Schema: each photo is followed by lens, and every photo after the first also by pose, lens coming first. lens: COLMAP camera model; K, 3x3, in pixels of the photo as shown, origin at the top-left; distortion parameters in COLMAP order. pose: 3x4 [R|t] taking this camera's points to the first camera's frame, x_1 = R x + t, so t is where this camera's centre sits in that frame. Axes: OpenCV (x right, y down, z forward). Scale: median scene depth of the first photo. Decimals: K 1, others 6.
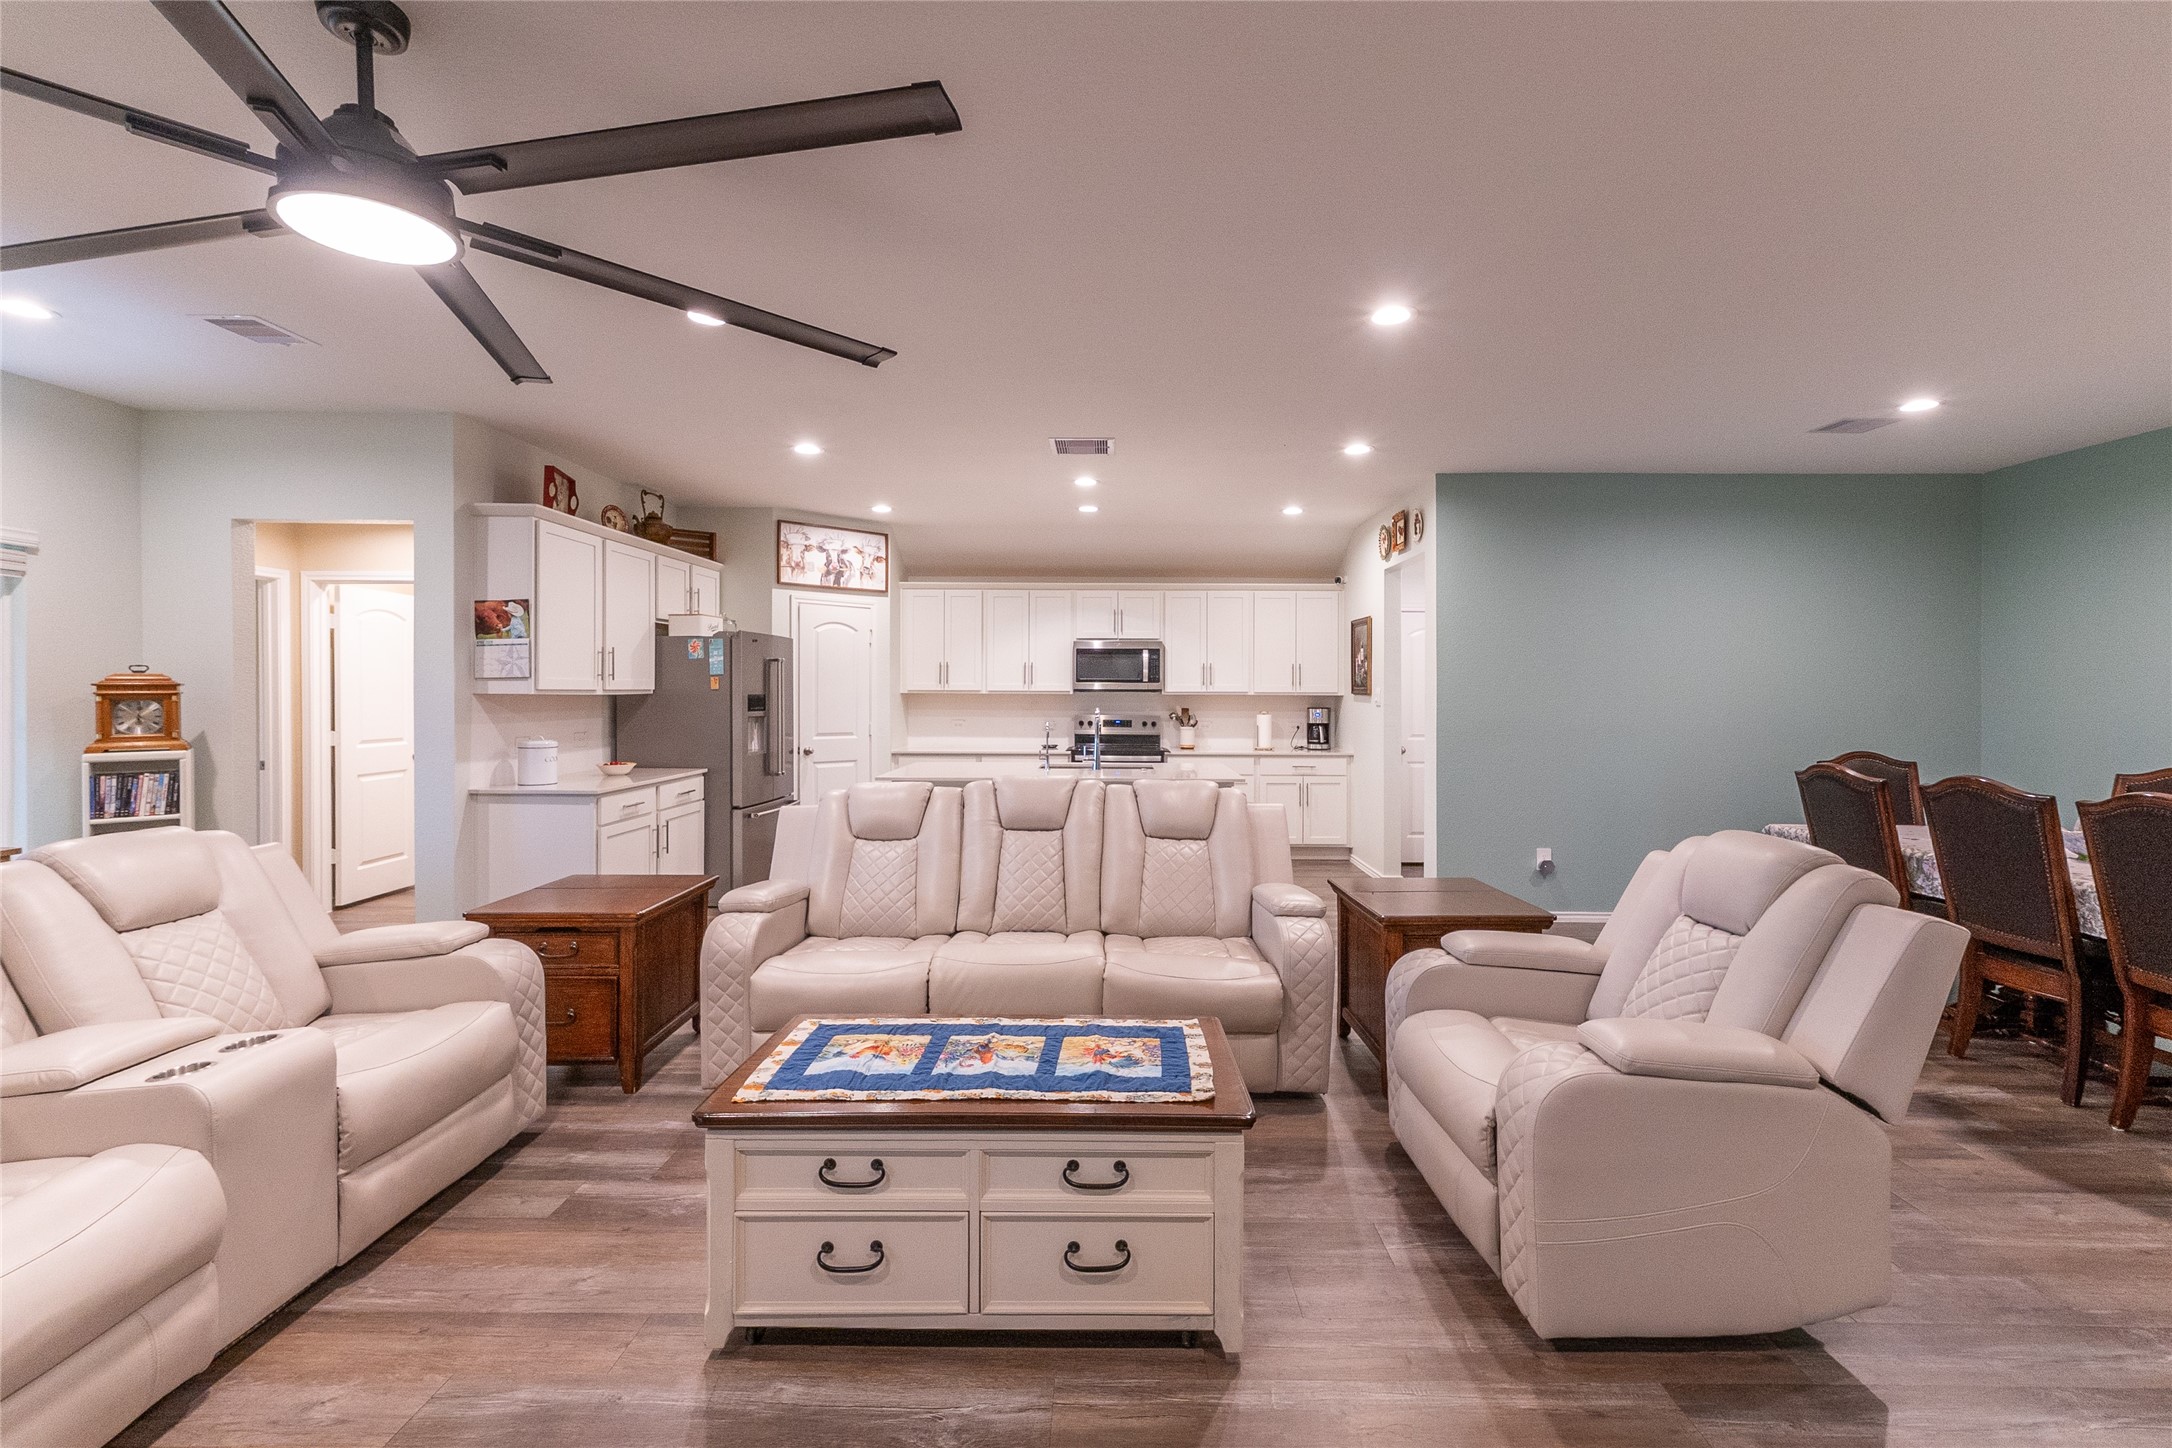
lens RADIAL K [[930.1, 0, 1106.8], [0, 930.1, 699.3], [0, 0, 1]] dist [0.001052, 0.003321]
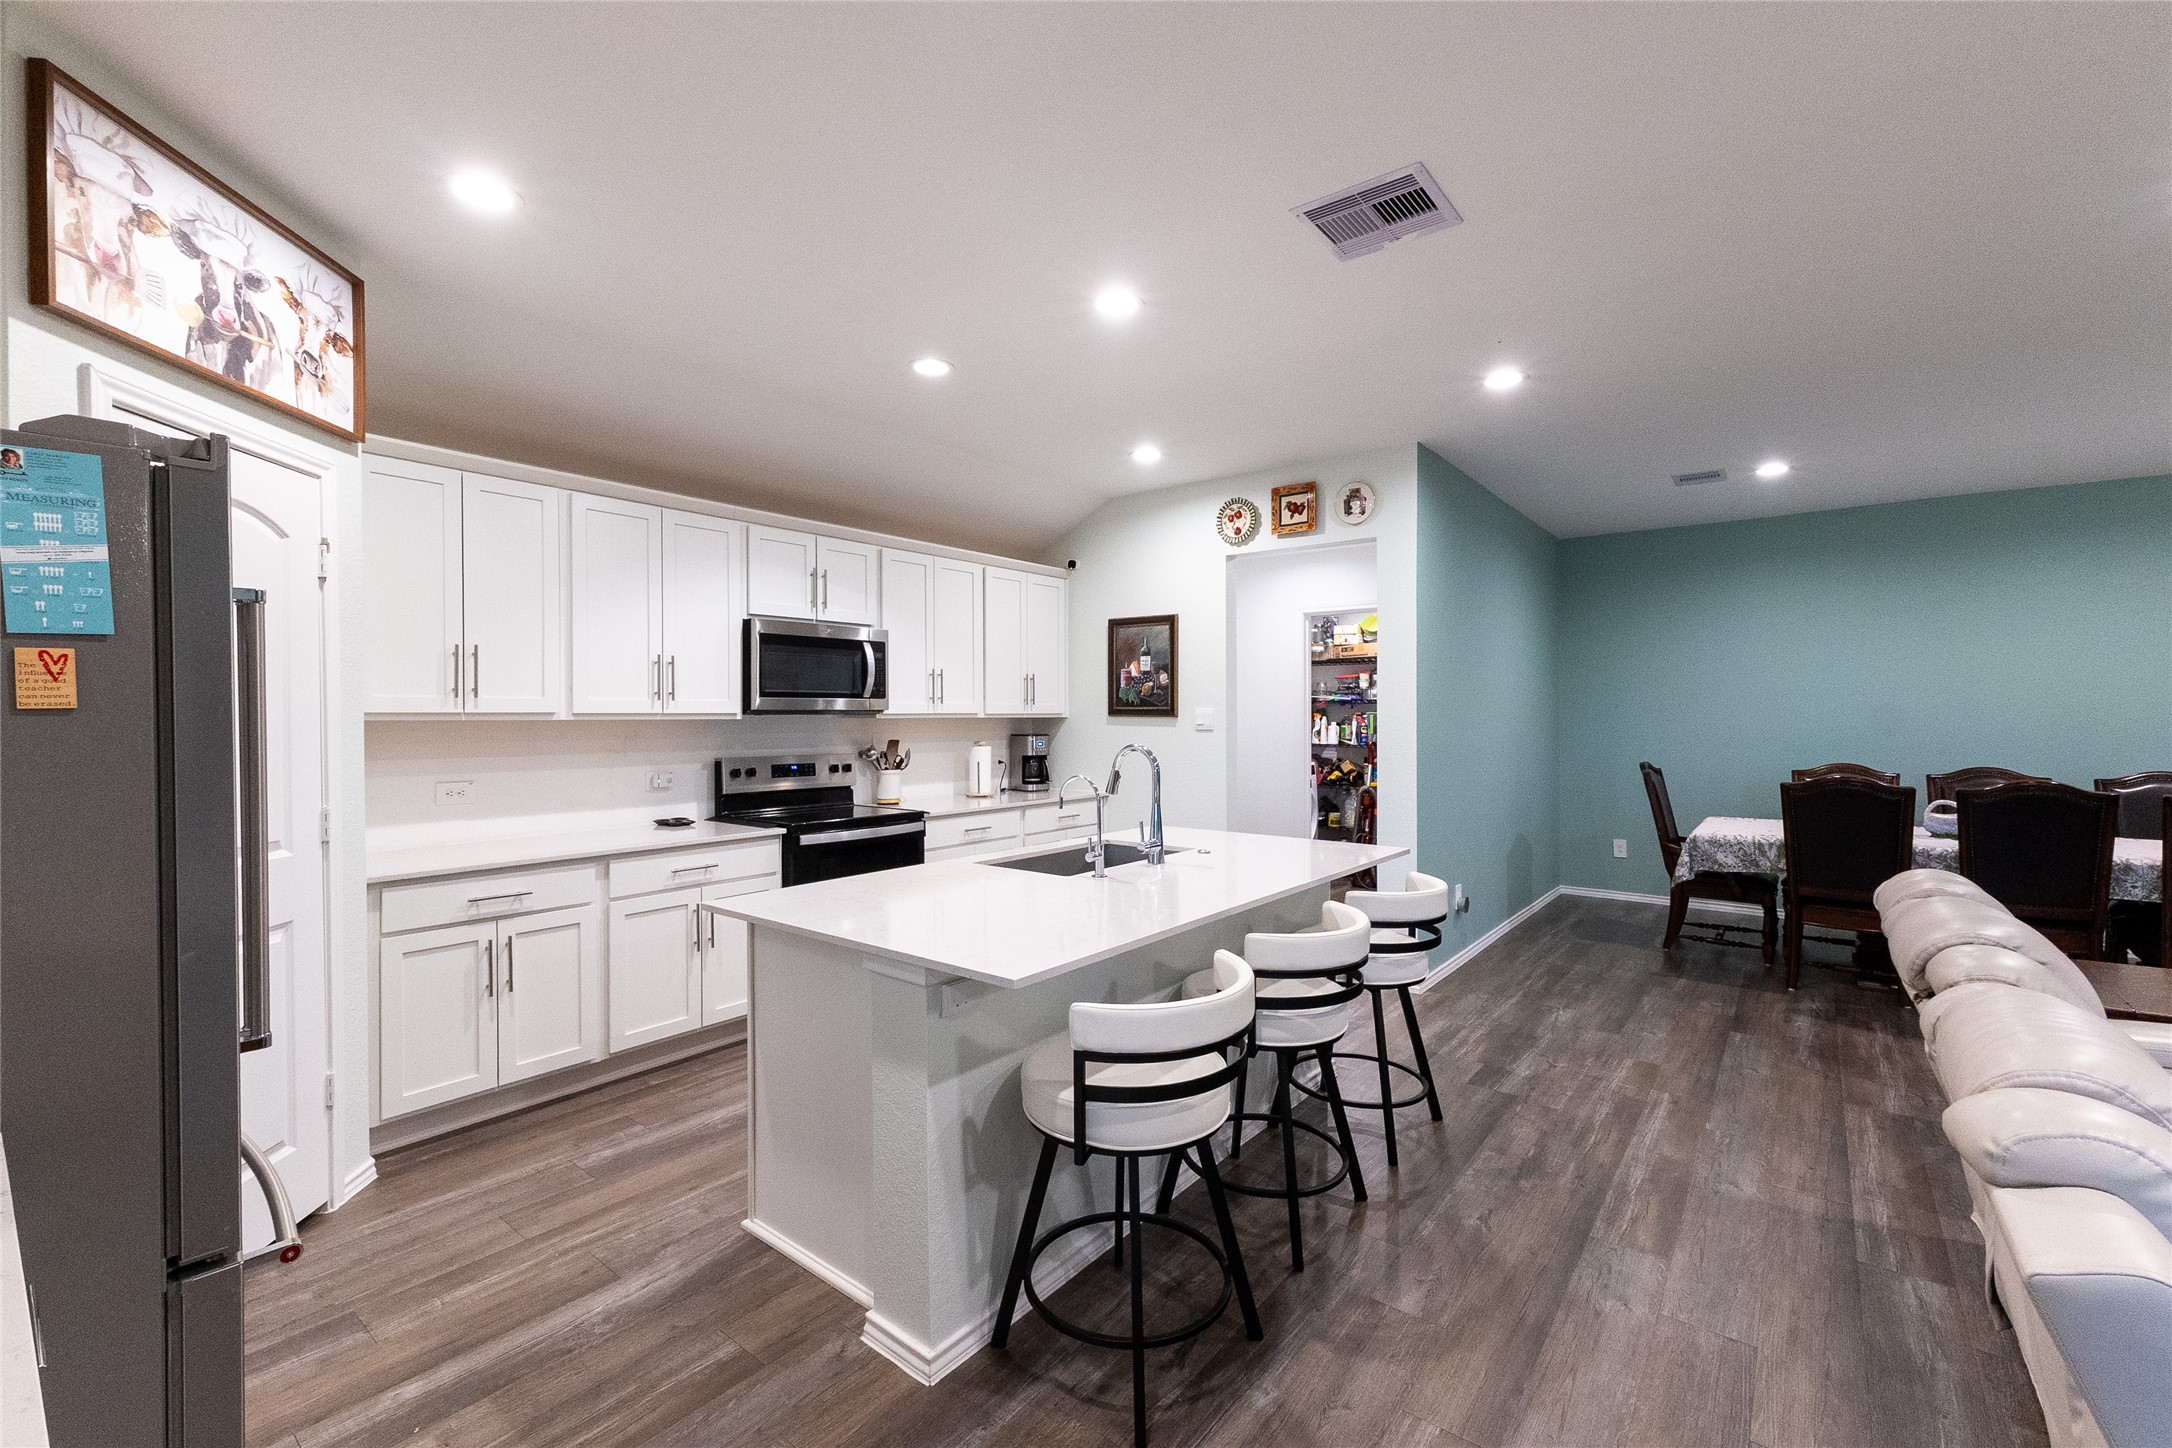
lens RADIAL K [[930.1, 0, 1078.2], [0, 930.1, 727.2], [0, 0, 1]] dist [0.001052, 0.003321]
pose [[0.618053, -0.016242, 0.785968, -0.450914], [0.009913, 0.999868, 0.012867, -0.007850], [-0.786074, -0.000162, 0.618133, 0.717964]]
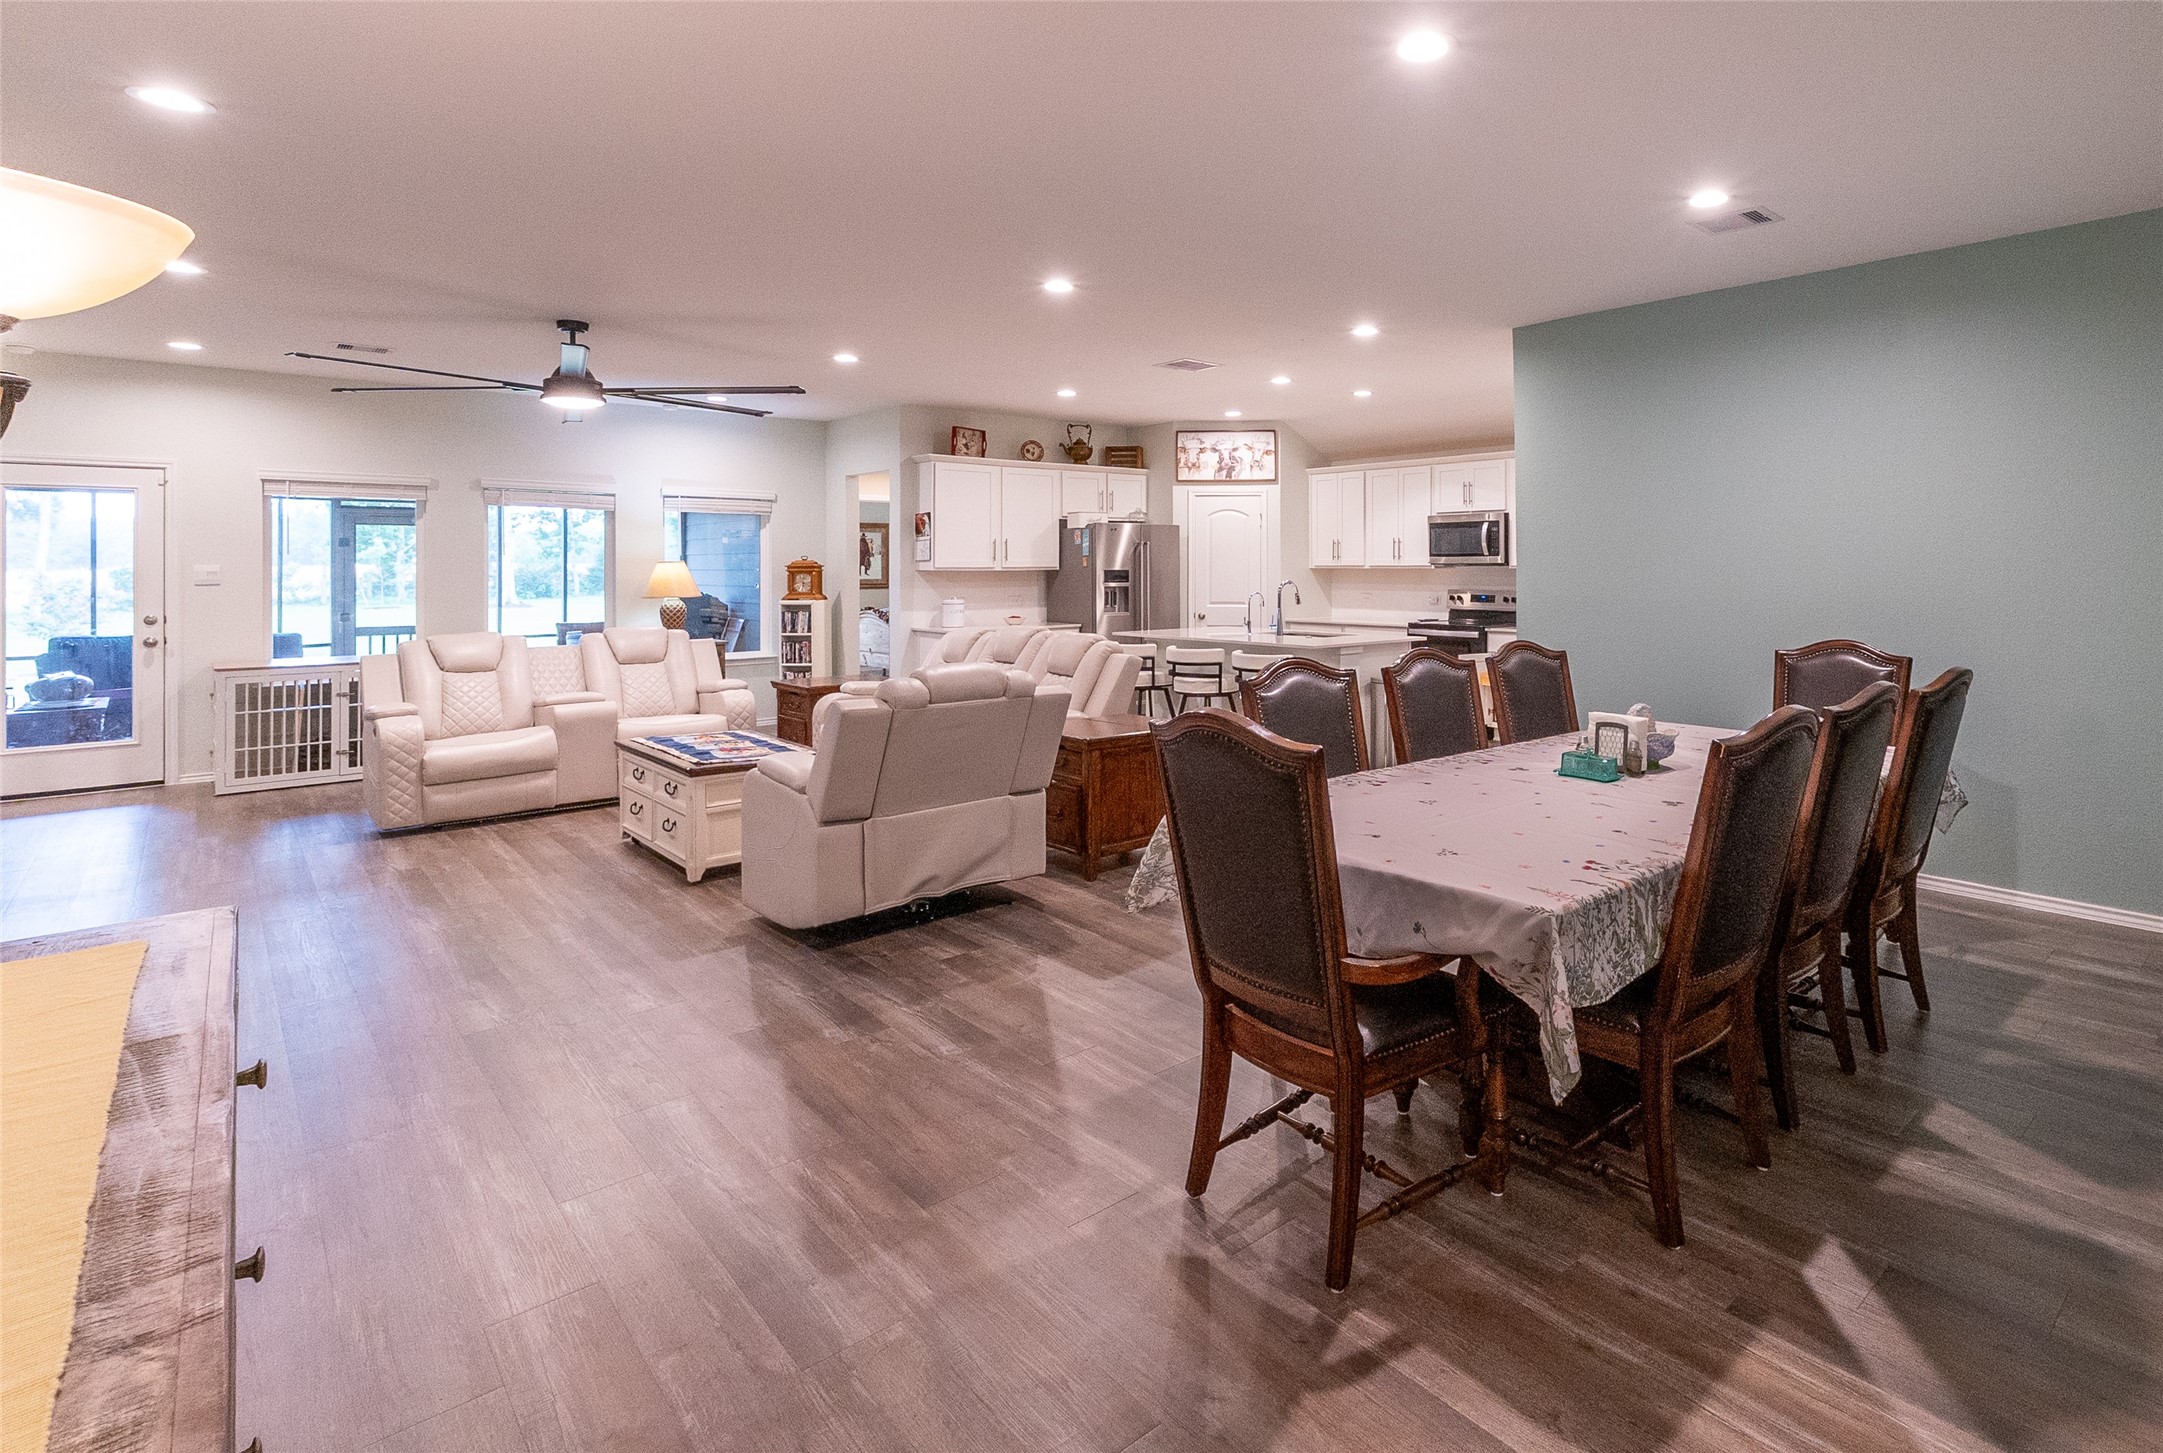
lens RADIAL K [[1105.6, 0, 1267.8], [0, 1105.6, 556.2], [0, 0, 1]] dist [0.015976, -0.002044]
pose [[0.695396, -0.012485, -0.718519, 0.944821], [-0.000558, 0.999839, -0.017914, 0.003359], [0.718627, 0.012858, 0.695277, 0.063341]]
